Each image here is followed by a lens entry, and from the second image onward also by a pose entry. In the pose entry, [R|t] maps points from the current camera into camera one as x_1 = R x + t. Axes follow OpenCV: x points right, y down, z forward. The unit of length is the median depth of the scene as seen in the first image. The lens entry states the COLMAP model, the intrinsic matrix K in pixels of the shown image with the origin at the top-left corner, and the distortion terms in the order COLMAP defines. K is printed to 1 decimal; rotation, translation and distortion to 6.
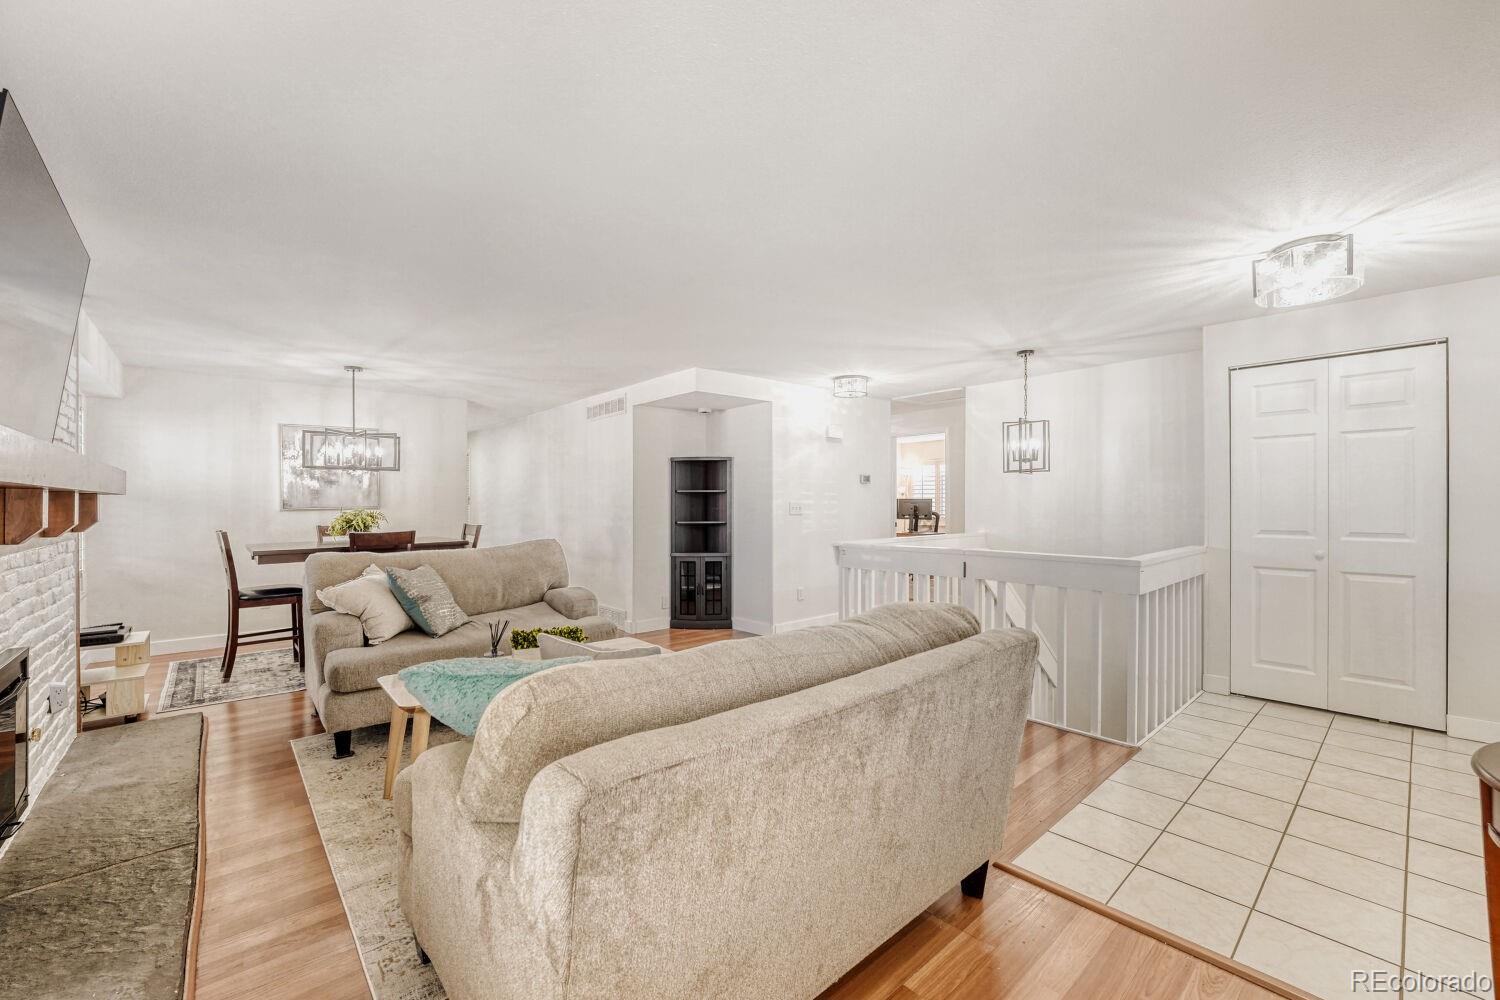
lens RADIAL K [[622.2, 0, 743.6], [0, 622.2, 499.4], [0, 0, 1]] dist [0.000565, 0.000219]
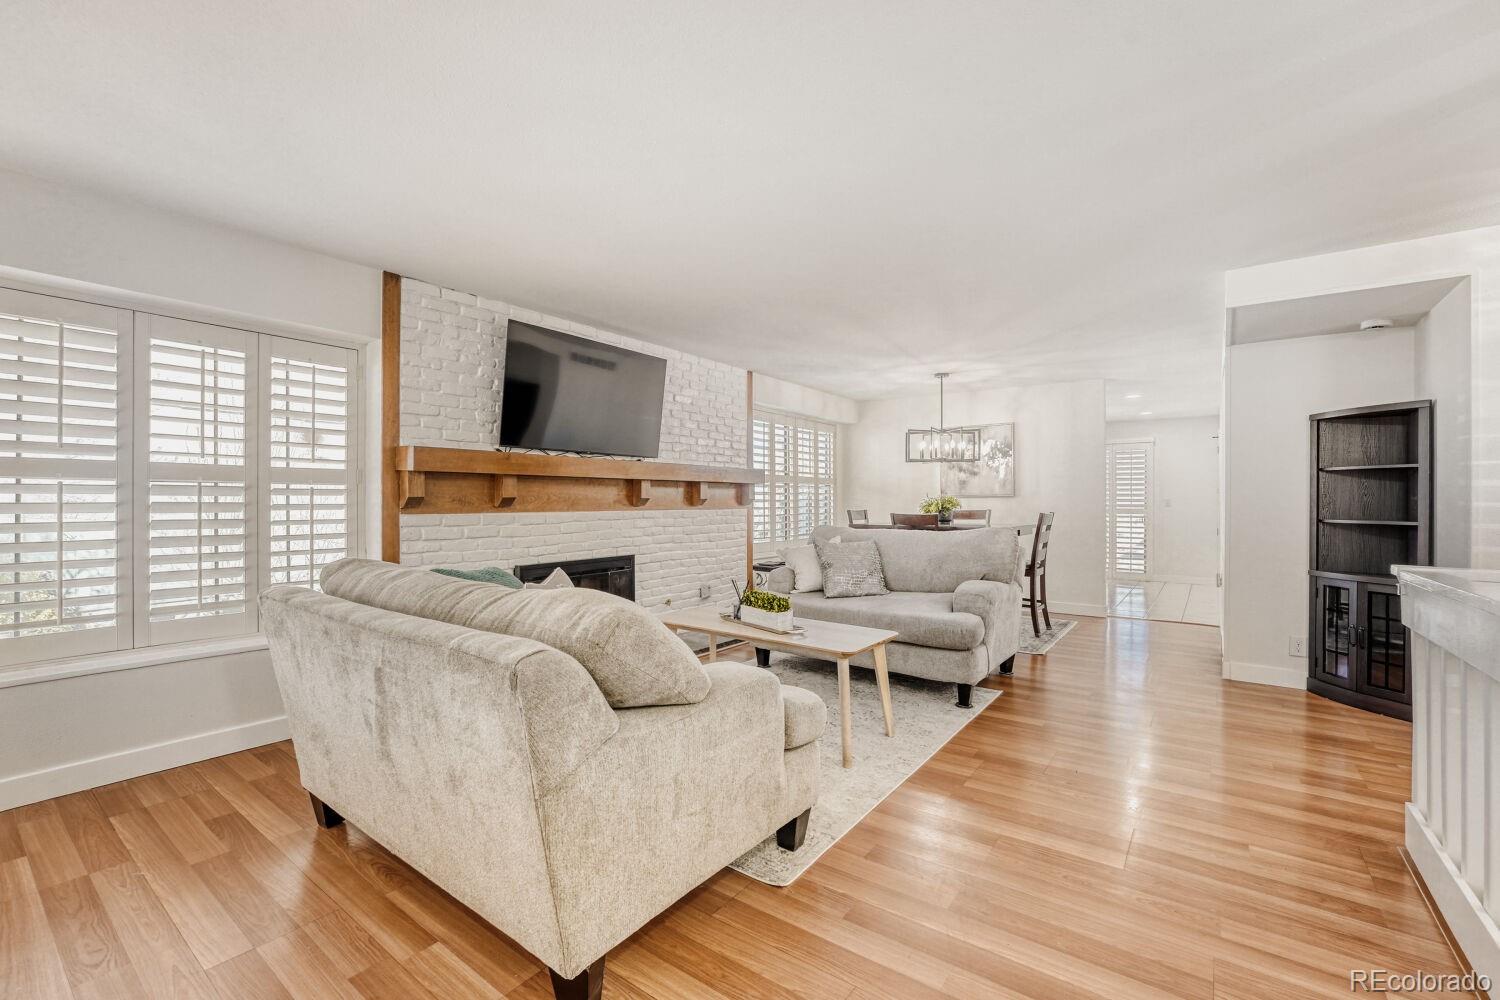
lens RADIAL K [[610.5, 0, 750.6], [0, 610.5, 493.1], [0, 0, 1]] dist [-0.003804, -0.000096]
pose [[0.226115, -0.004264, -0.974091, 0.353108], [0.001356, 0.999991, -0.004063, 0.013286], [0.974100, -0.000402, 0.226119, 0.334203]]
